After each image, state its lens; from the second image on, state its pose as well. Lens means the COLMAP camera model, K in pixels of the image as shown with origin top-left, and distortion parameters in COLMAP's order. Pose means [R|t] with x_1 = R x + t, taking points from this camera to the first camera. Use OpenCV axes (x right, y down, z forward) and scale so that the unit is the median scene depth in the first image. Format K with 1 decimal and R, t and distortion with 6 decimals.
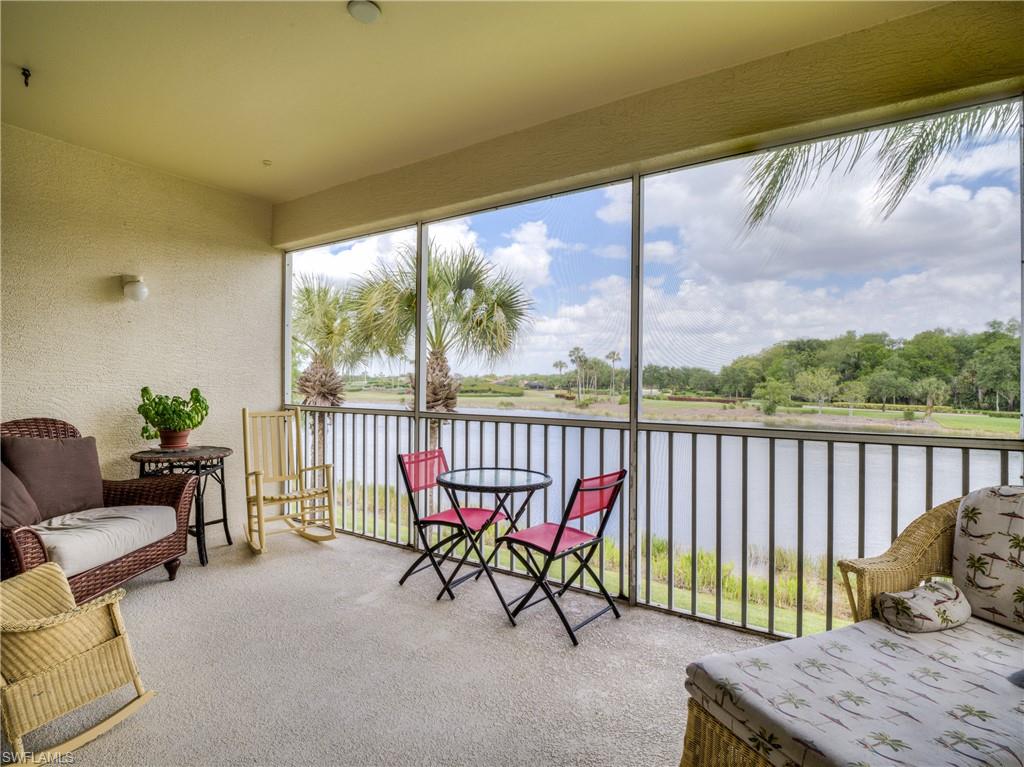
lens RADIAL K [[507.6, 0, 511.5], [0, 507.6, 380.1], [0, 0, 1]] dist [-0.011934, -0.014591]
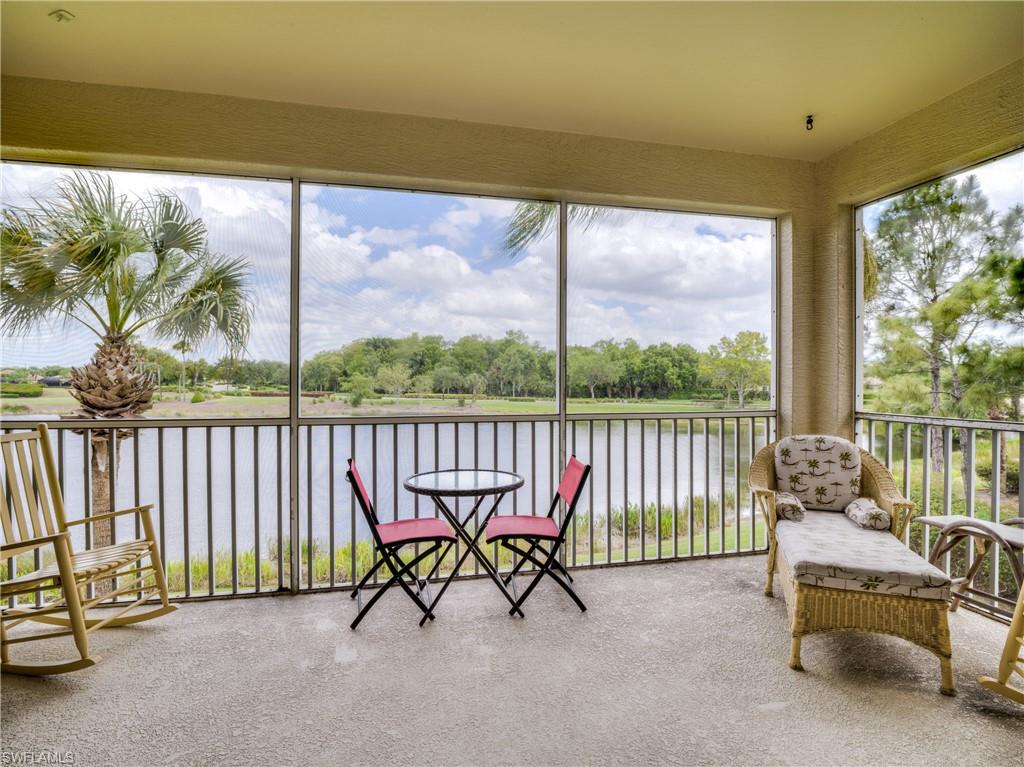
lens RADIAL K [[509.2, 0, 510.7], [0, 509.2, 380.2], [0, 0, 1]] dist [-0.006176, -0.016864]
pose [[0.703640, -0.008810, 0.710502, -0.029064], [0.000566, 0.999930, 0.011838, -0.000352], [-0.710556, -0.007927, 0.703596, 0.011442]]
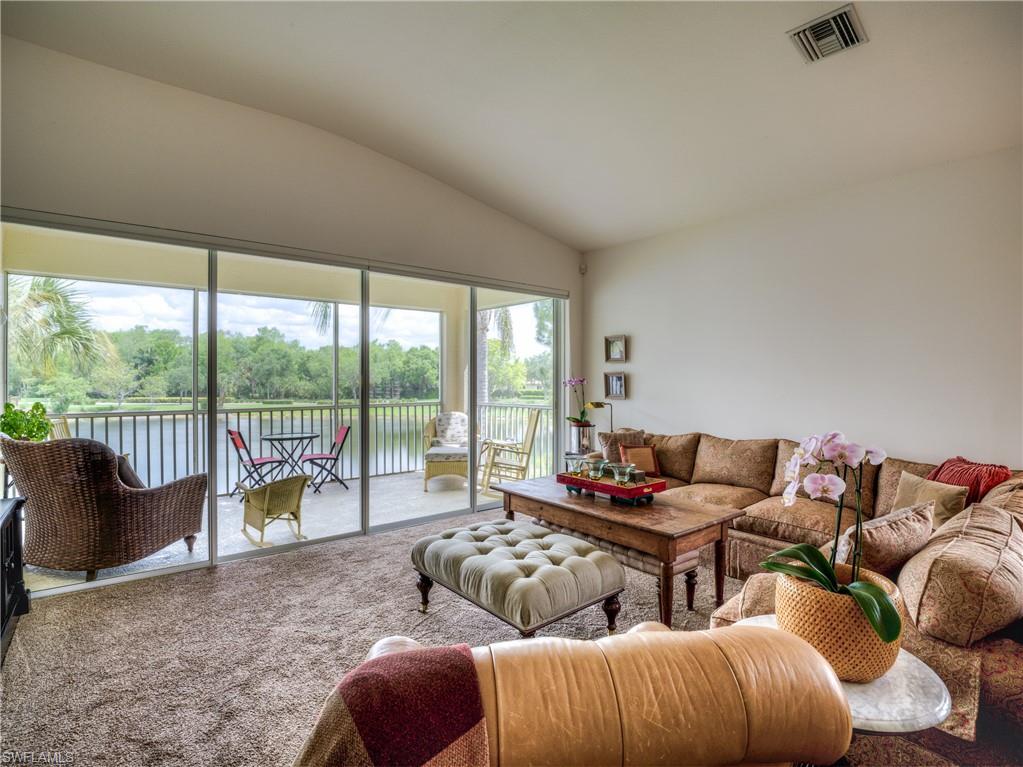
lens RADIAL K [[508.7, 0, 510.2], [0, 508.7, 380.2], [0, 0, 1]] dist [-0.006176, -0.016864]
pose [[0.319054, -0.009464, 0.947689, -0.076871], [-0.002152, 0.999940, 0.010710, -0.002758], [-0.947734, -0.005456, 0.319014, -0.023639]]
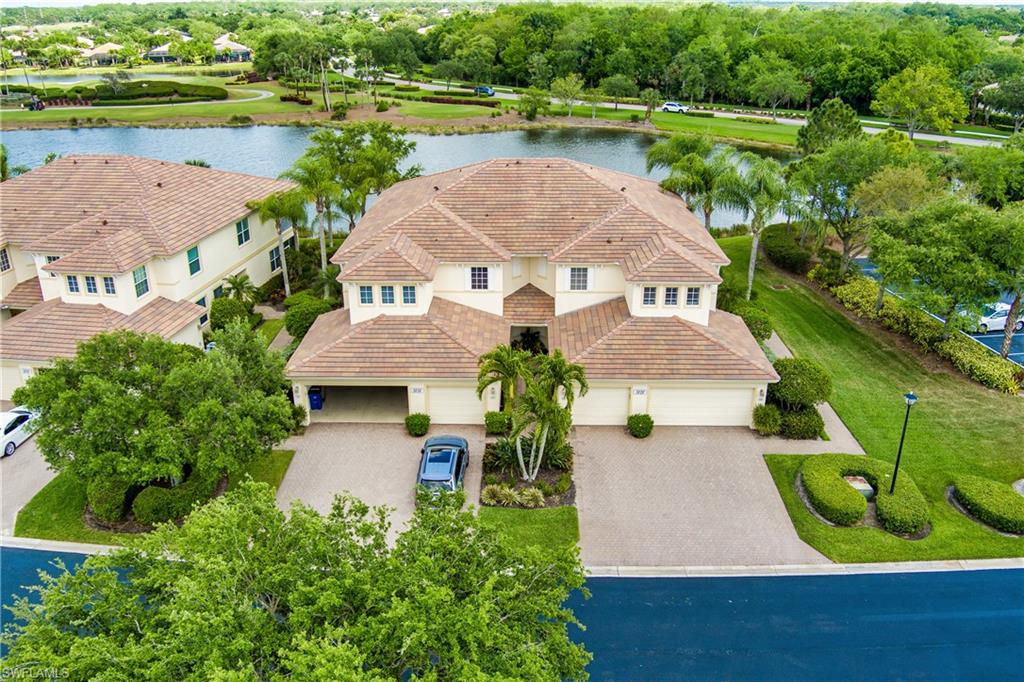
lens RADIAL K [[817.0, 0, 512.0], [0, 817.0, 341.0], [0, 0, 1]] dist [-0.055579, -0.000509]
pose [[0.854119, -0.208922, 0.476269, -0.554746], [0.007506, 0.920622, 0.390382, -0.215005], [-0.520023, -0.329858, 0.787889, -0.625302]]
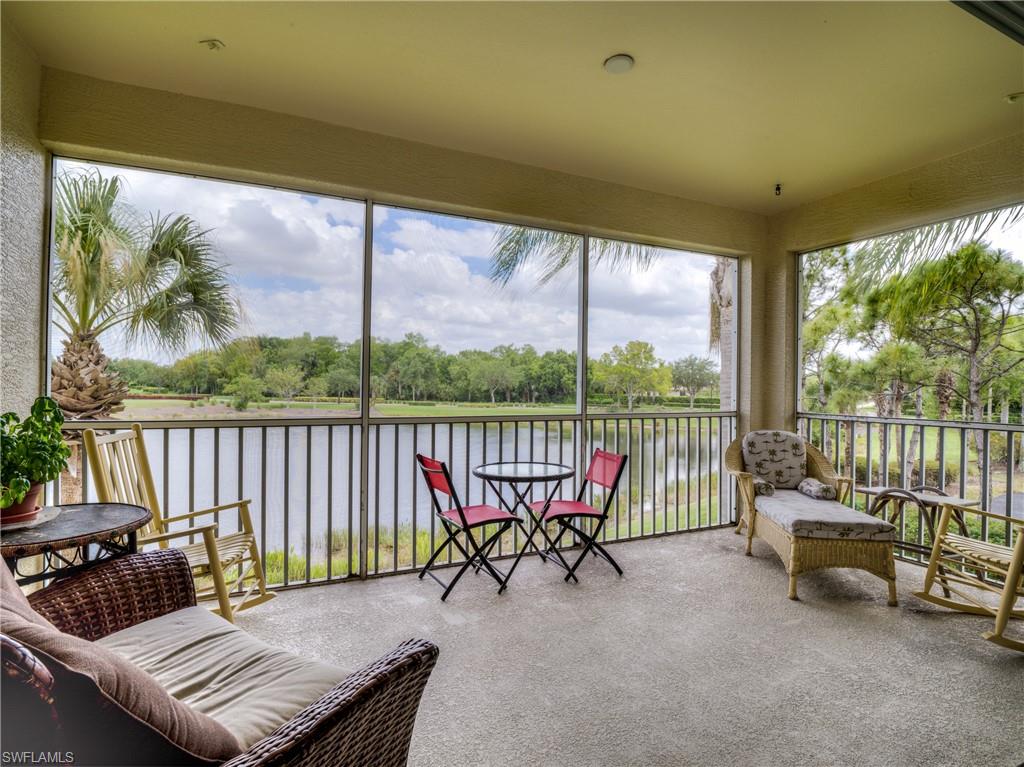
lens RADIAL K [[509.2, 0, 510.7], [0, 509.2, 380.2], [0, 0, 1]] dist [-0.006176, -0.016864]
pose [[0.544720, 0.004535, 0.838605, -0.044339], [-0.012232, 0.999922, 0.002537, -0.000437], [-0.838529, -0.011640, 0.544733, 0.018028]]
